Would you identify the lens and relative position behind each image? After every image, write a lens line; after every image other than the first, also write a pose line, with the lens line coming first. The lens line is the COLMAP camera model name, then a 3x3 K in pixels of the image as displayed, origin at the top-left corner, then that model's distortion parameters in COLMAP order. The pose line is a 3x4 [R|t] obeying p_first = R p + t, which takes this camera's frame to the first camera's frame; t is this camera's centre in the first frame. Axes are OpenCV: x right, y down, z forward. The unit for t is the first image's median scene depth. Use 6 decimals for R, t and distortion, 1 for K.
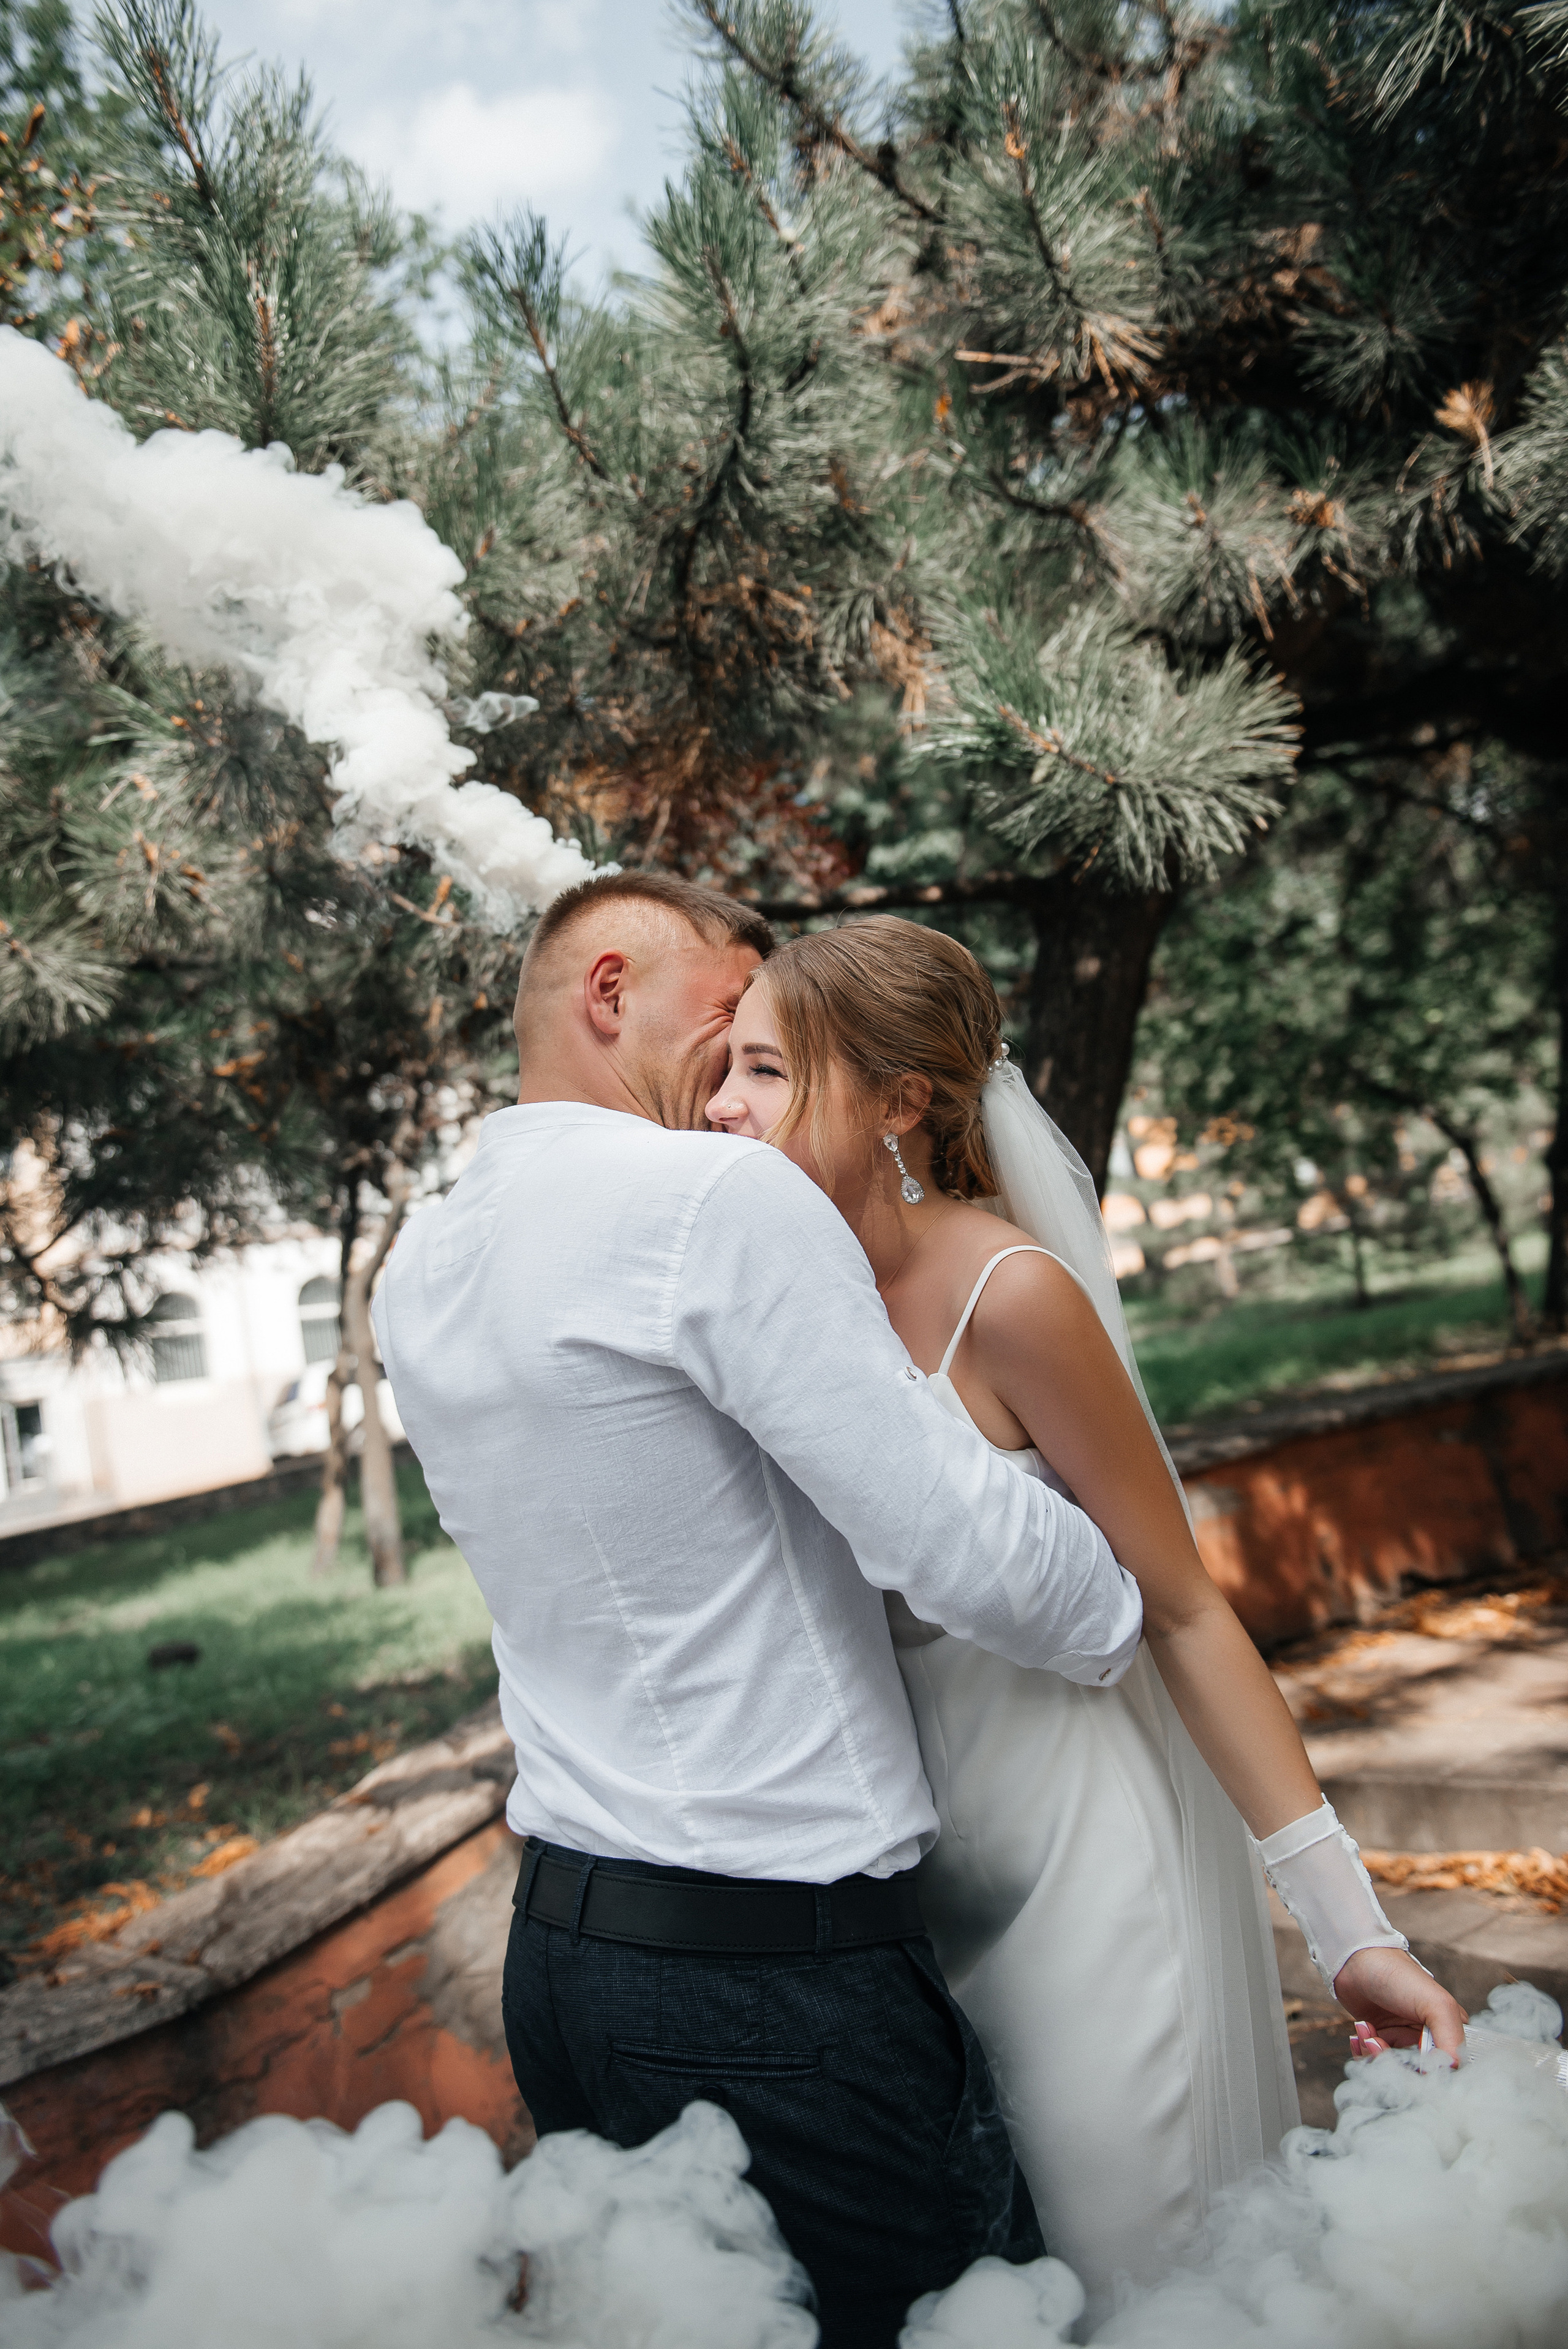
lens RADIAL K [[1860.9, 0, 784.0], [0, 1860.9, 1174.5], [0, 0, 1]] dist [0.042072, -0.000894]
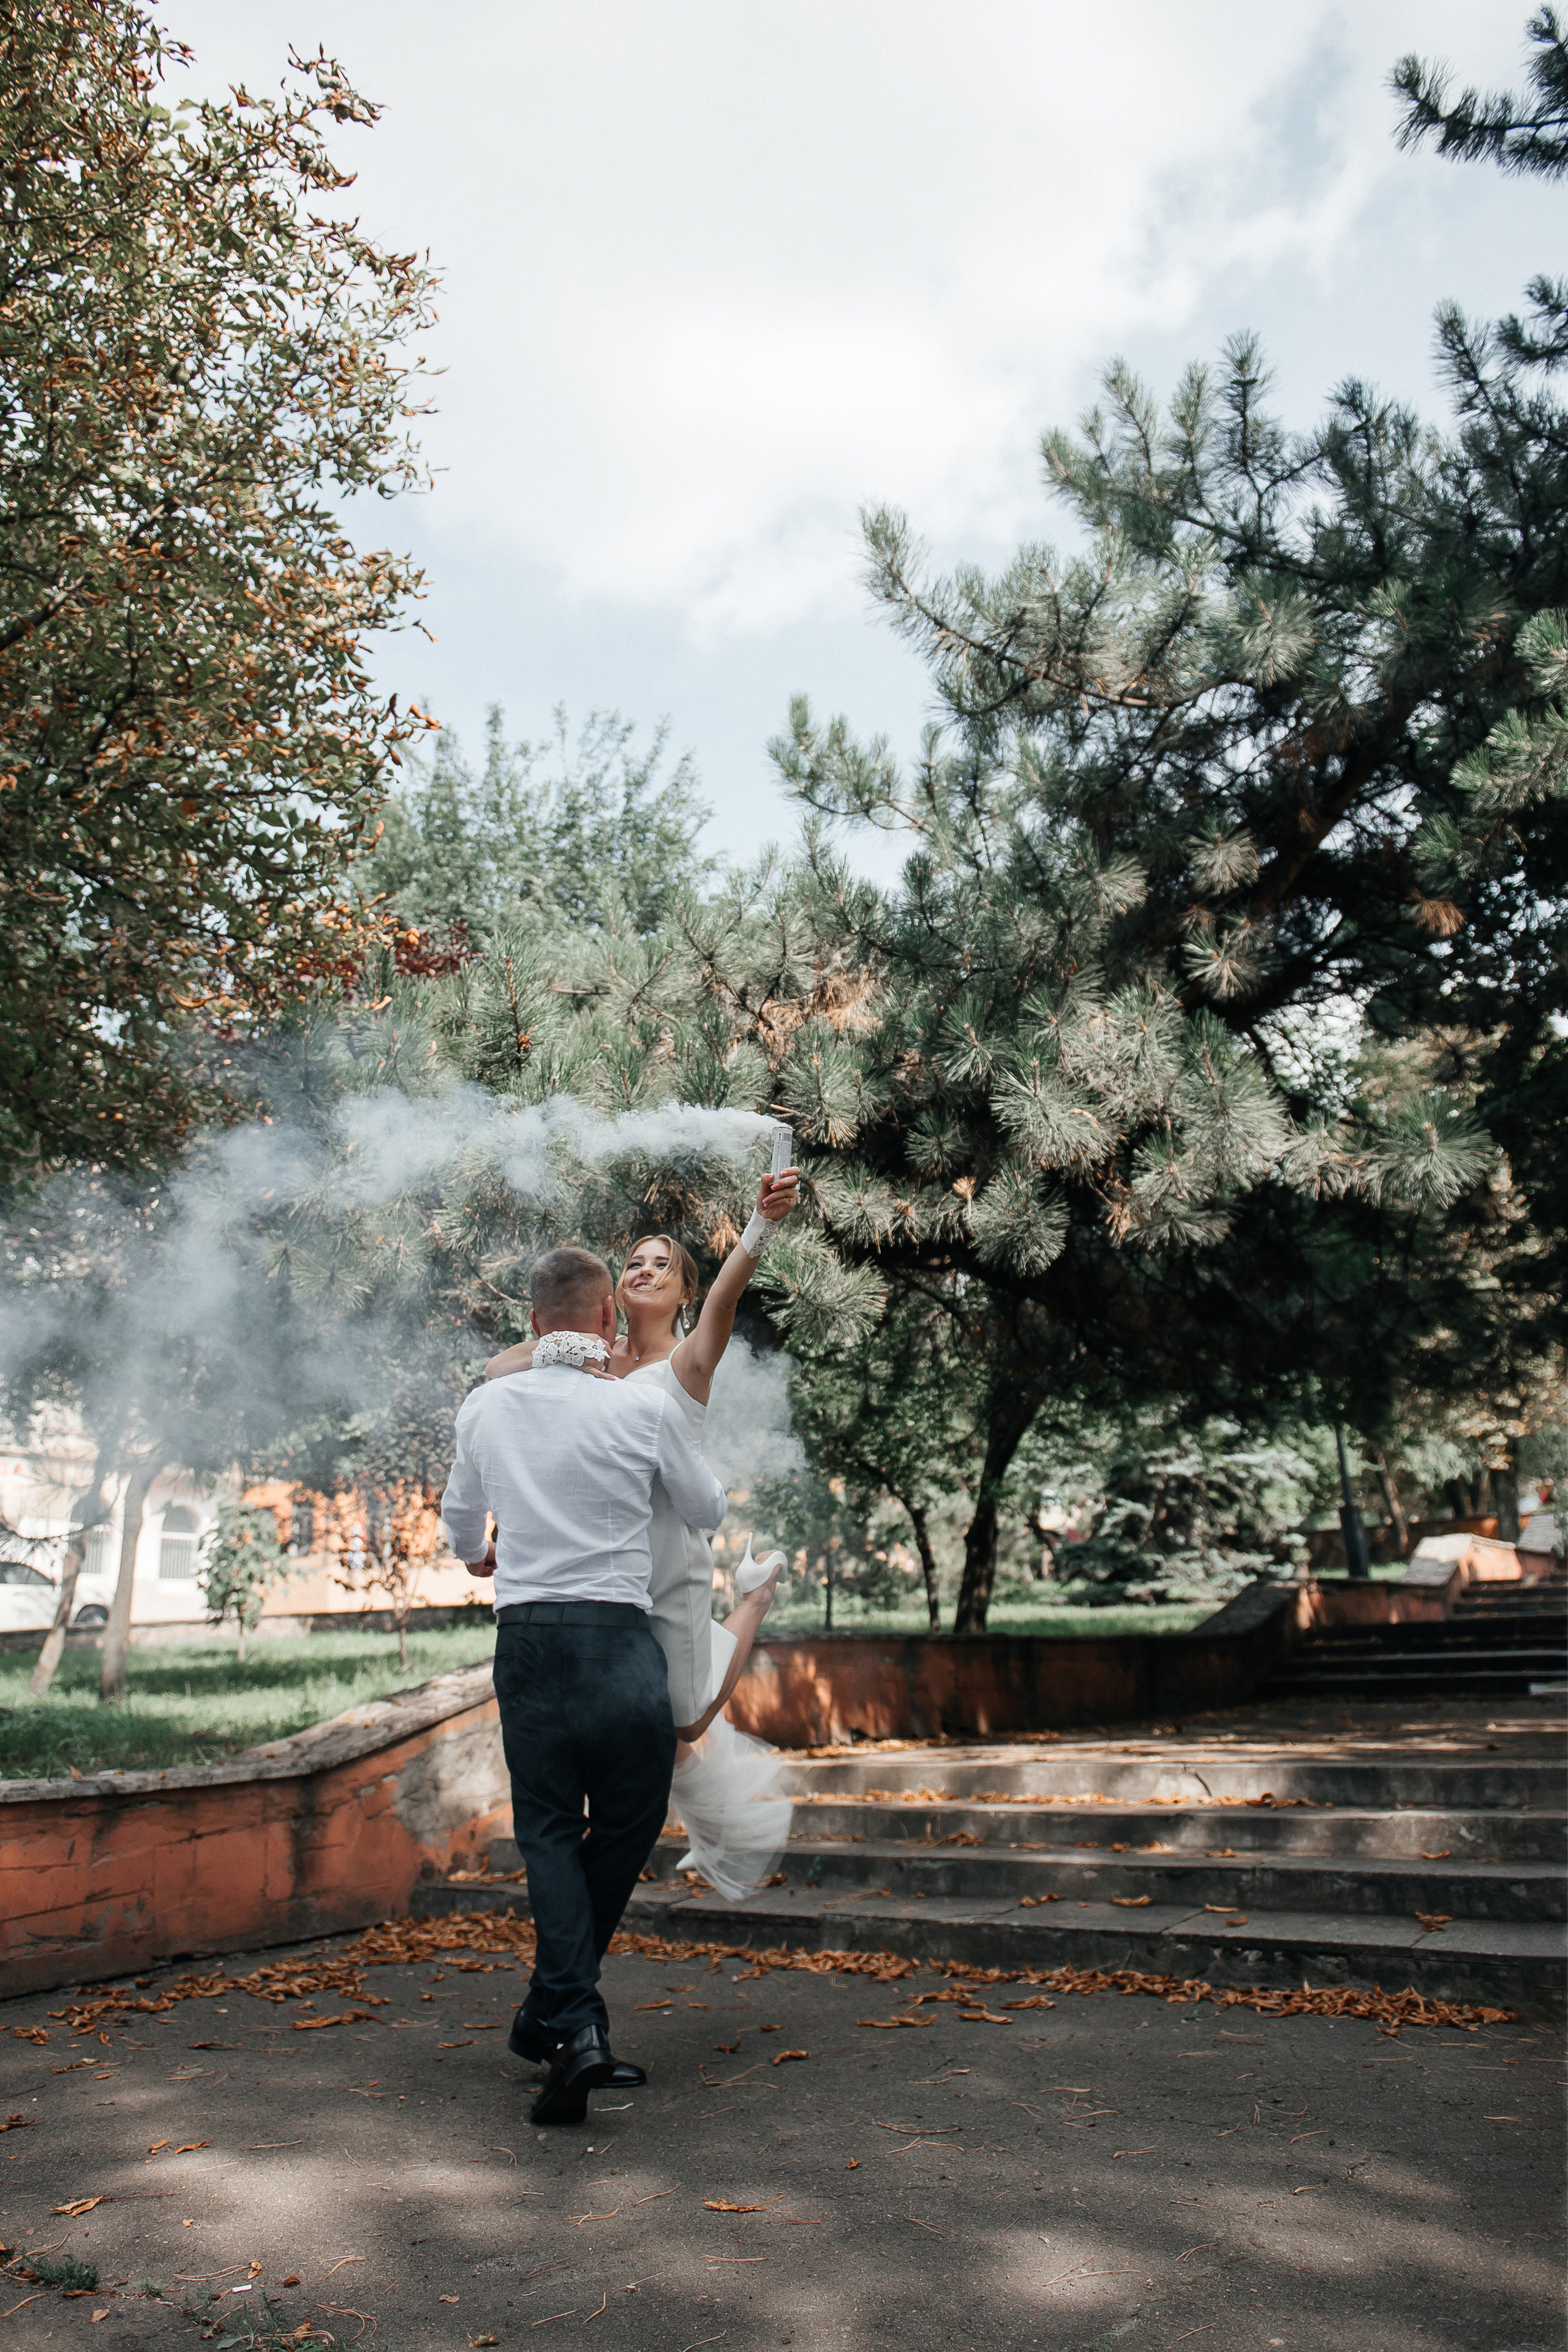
lens RADIAL K [[1648.2, 0, 784.0], [0, 1648.2, 1176.0], [0, 0, 1]] dist [0.007627, -0.002907]
pose [[0.949499, 0.214188, 0.229295, -0.366292], [-0.164891, 0.962340, -0.216130, 0.099719], [-0.266952, 0.167407, 0.949058, -1.003222]]
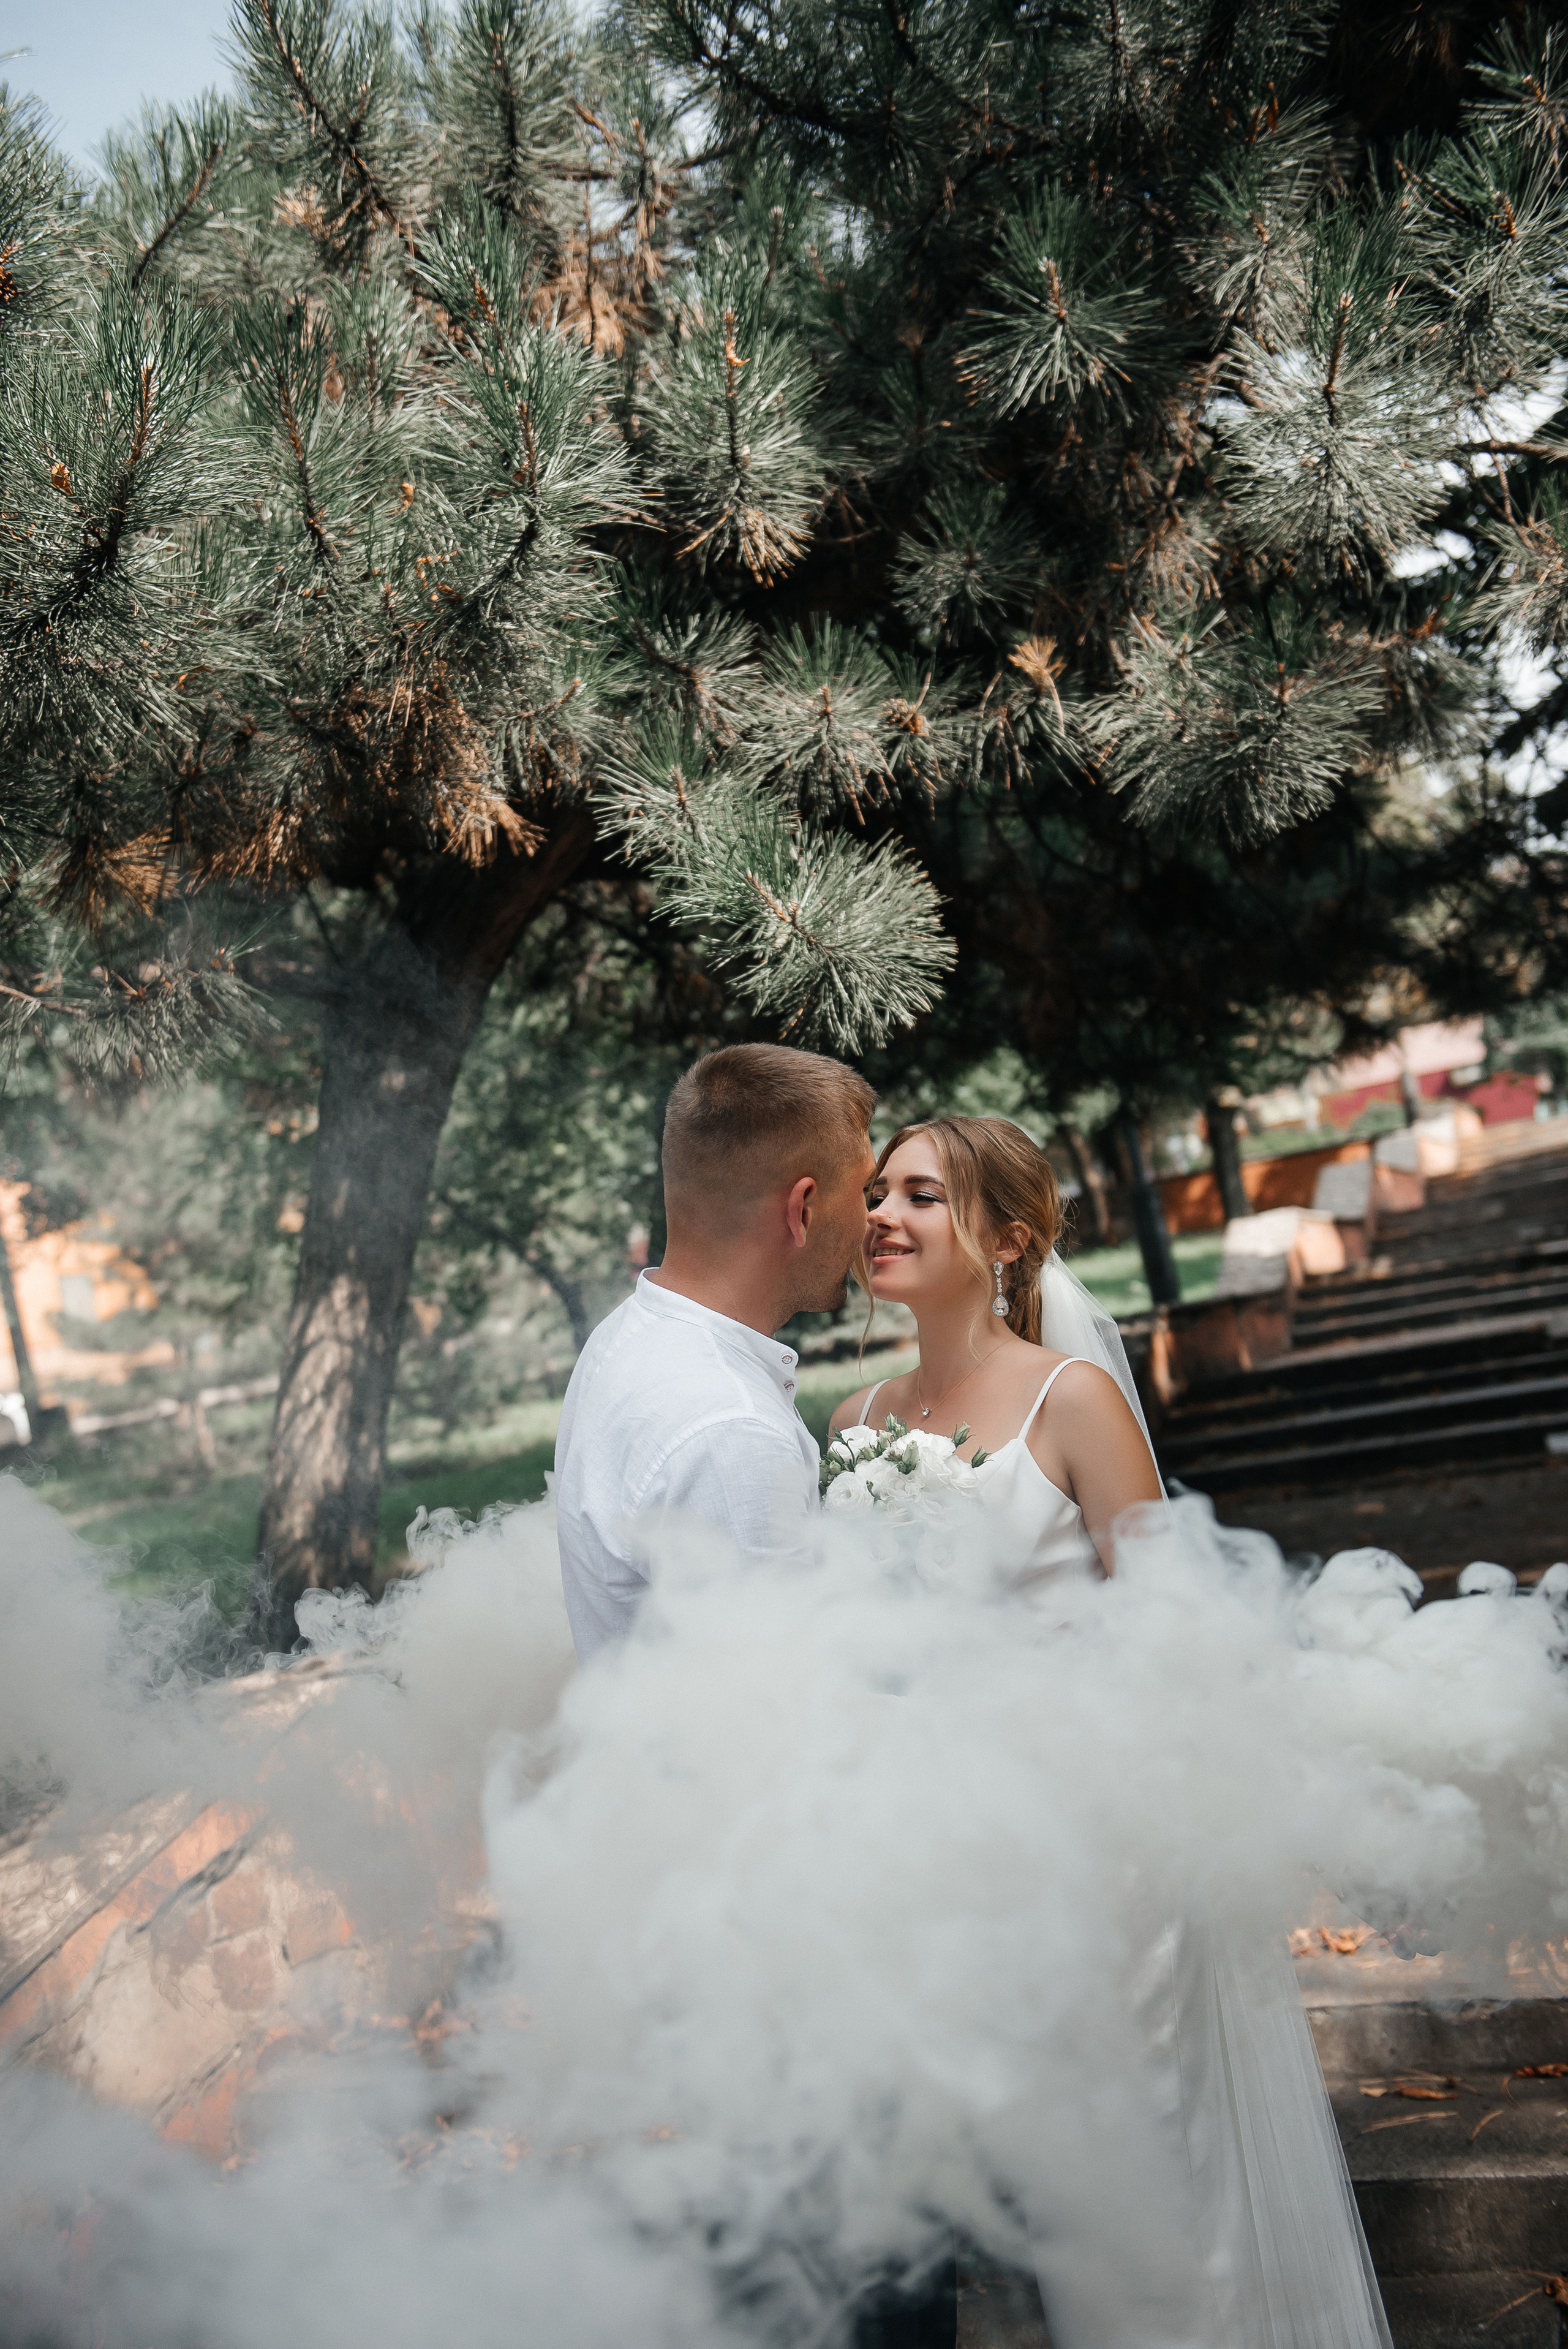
lens RADIAL K [[2363.2, 0, 784.0], [0, 2363.2, 1174.5], [0, 0, 1]] dist [0.106761, 0.174483]
pose [[0.870612, 0.068974, 0.487111, -0.432957], [-0.038579, 0.996646, -0.072171, 0.018339], [-0.490455, 0.044040, 0.870353, -0.167885]]
